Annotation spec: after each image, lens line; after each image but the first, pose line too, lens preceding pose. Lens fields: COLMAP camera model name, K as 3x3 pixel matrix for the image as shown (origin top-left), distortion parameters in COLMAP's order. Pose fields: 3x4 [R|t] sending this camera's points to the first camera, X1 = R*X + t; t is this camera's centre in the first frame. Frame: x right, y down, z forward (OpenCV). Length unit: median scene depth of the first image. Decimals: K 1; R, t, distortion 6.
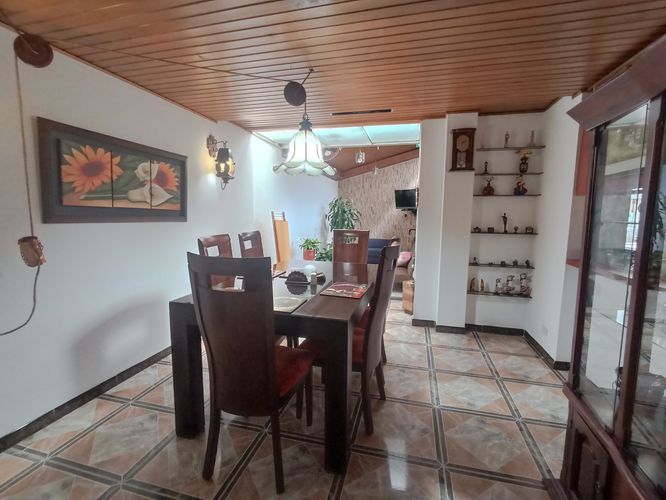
lens RADIAL K [[307.2, 0, 333.0], [0, 307.2, 250.0], [0, 0, 1]] dist [0.000190, -0.000315]
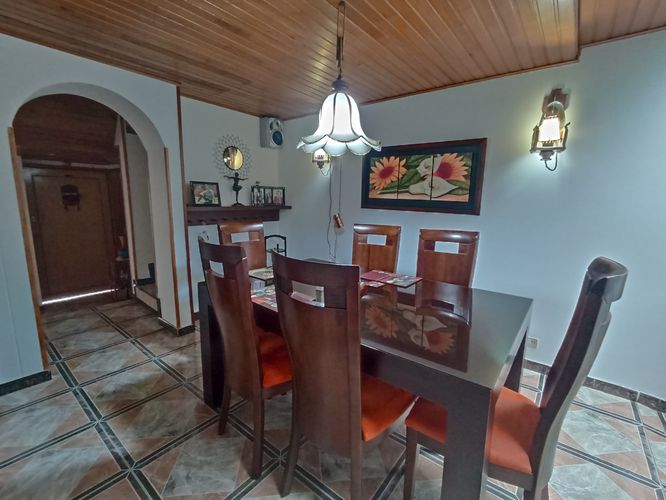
lens RADIAL K [[307.2, 0, 333.0], [0, 307.2, 250.0], [0, 0, 1]] dist [0.000190, -0.000315]
pose [[-0.402590, 0.130420, -0.906042, 0.566195], [-0.135026, 0.970510, 0.199697, -0.136654], [0.905367, 0.202735, -0.373107, 1.151621]]
